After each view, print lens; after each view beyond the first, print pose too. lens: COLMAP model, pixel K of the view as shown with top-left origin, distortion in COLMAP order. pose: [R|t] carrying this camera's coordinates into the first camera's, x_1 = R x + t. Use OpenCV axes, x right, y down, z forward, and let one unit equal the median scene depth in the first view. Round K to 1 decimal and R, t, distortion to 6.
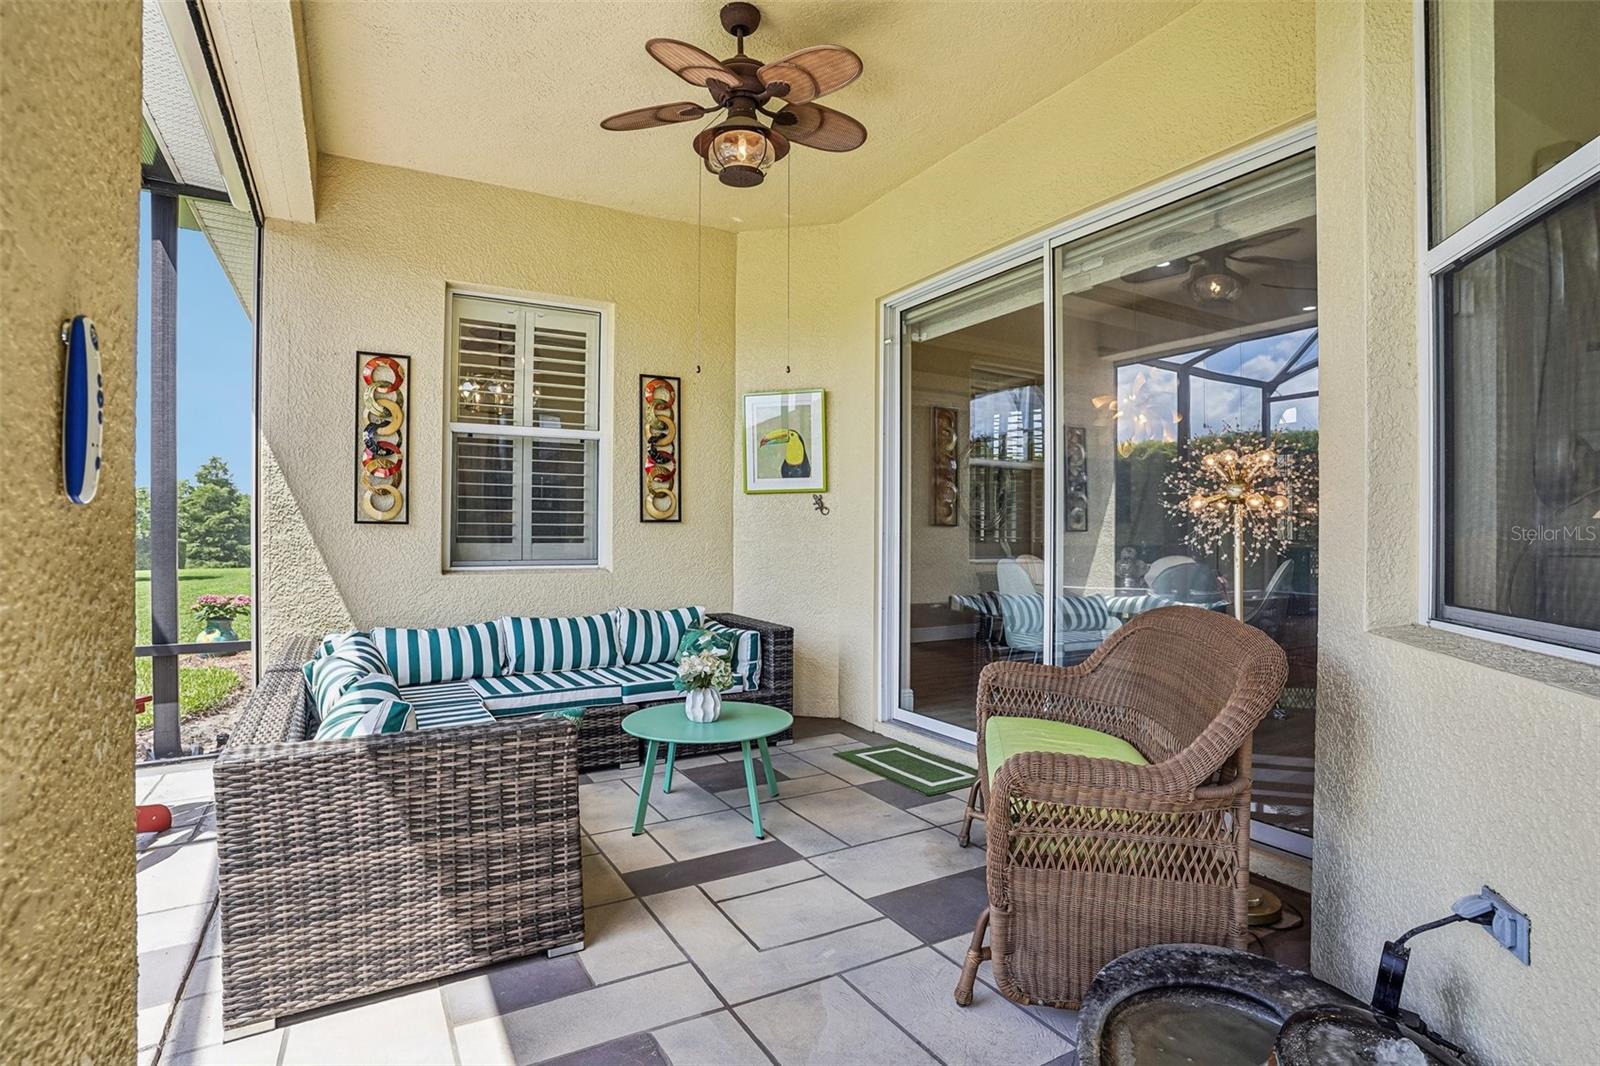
lens RADIAL K [[799.0, 0, 799.7], [0, 799.0, 530.8], [0, 0, 1]] dist [-0.000554, -0.000057]
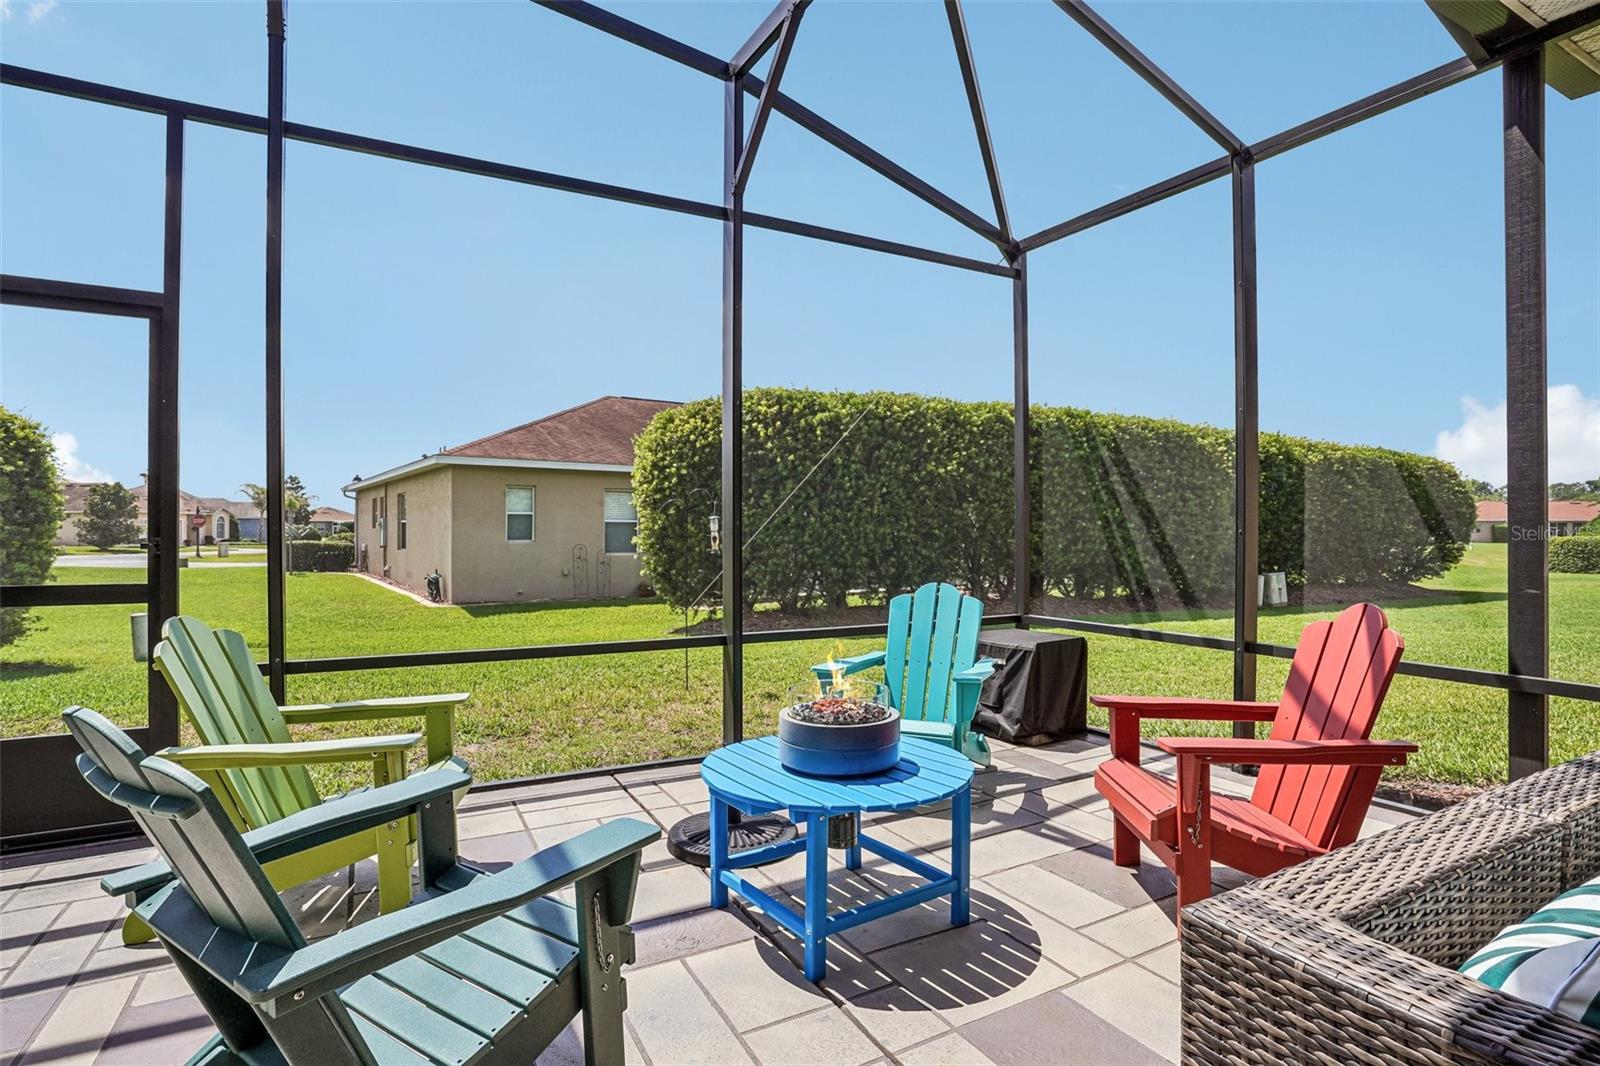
lens RADIAL K [[786.1, 0, 799.1], [0, 786.1, 530.1], [0, 0, 1]] dist [0.001535, 0.000292]
pose [[-0.016984, 0.000990, -0.999855, -0.144620], [0.003110, 0.999995, 0.000938, 0.011372], [0.999851, -0.003094, -0.016987, 0.710419]]
